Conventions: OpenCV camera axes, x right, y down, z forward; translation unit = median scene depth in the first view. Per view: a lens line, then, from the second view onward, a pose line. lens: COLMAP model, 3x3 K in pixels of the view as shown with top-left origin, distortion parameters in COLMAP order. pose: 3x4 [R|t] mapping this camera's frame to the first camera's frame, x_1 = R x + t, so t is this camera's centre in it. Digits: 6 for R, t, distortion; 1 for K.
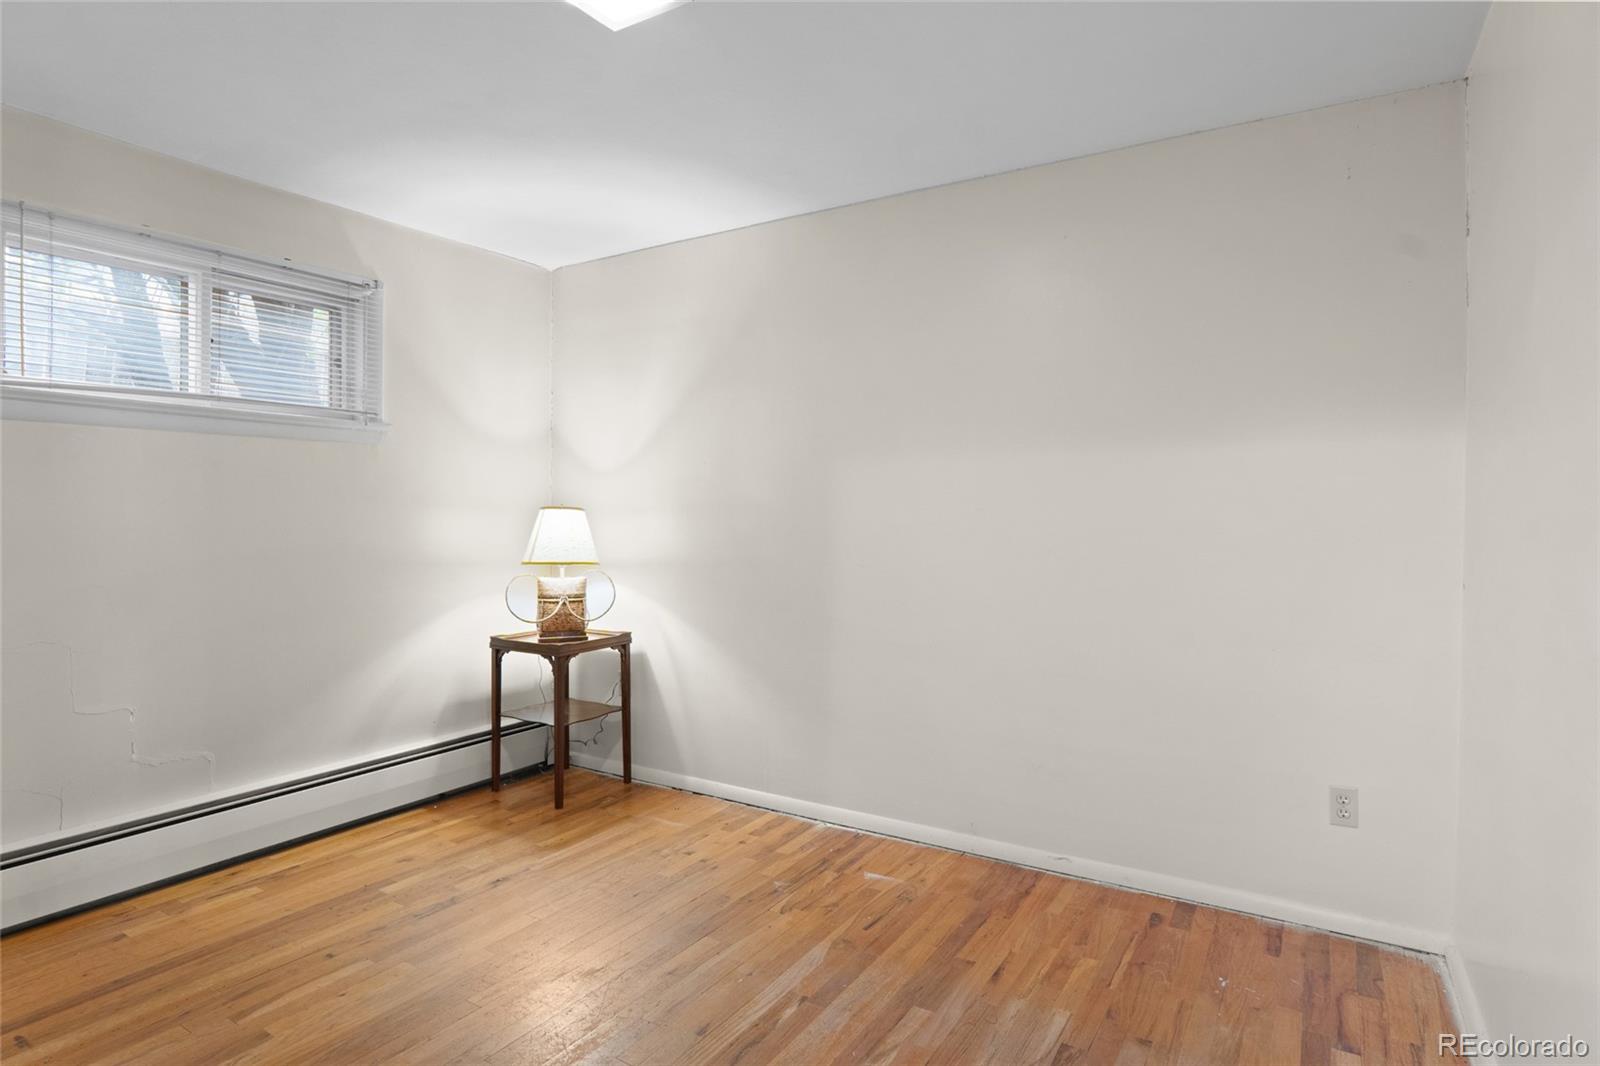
lens RADIAL K [[872.1, 0, 794.8], [0, 872.1, 527.4], [0, 0, 1]] dist [-0.033767, 0.006696]
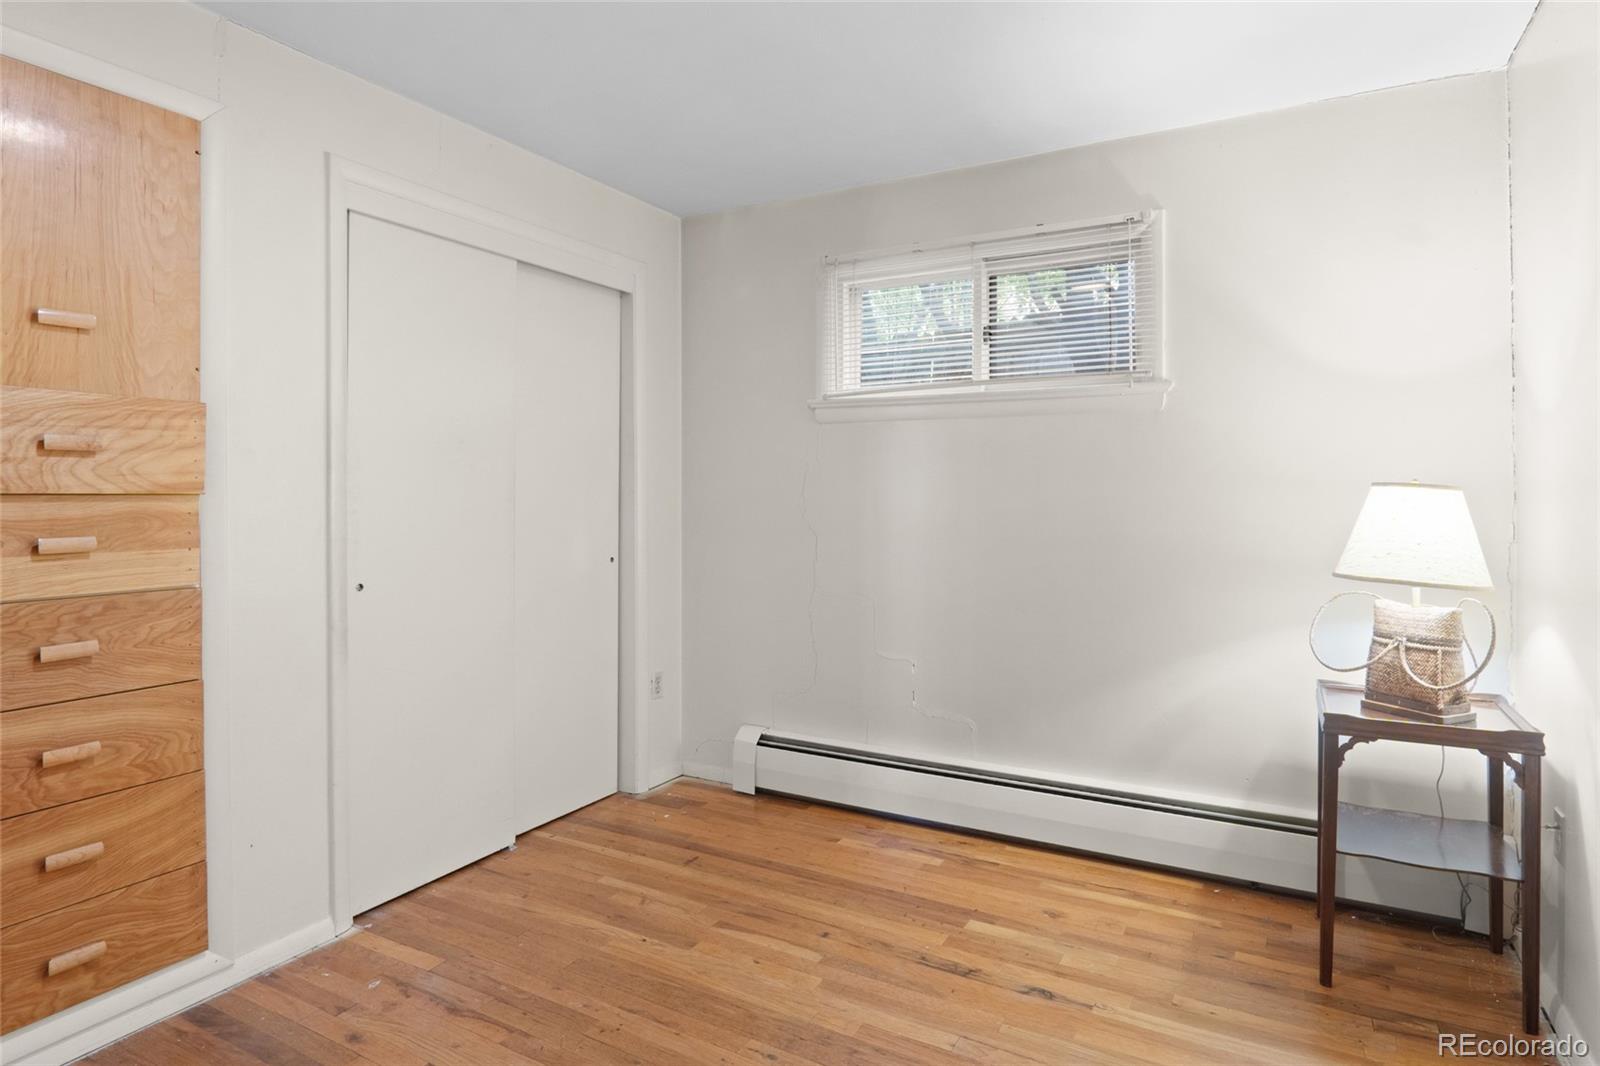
lens RADIAL K [[872.1, 0, 763.7], [0, 872.1, 488.8], [0, 0, 1]] dist [-0.033767, 0.006696]
pose [[0.026811, -0.002985, -0.999636, 0.360337], [-0.015444, 0.999875, -0.003400, -0.013547], [0.999521, 0.015529, 0.026762, 0.686385]]
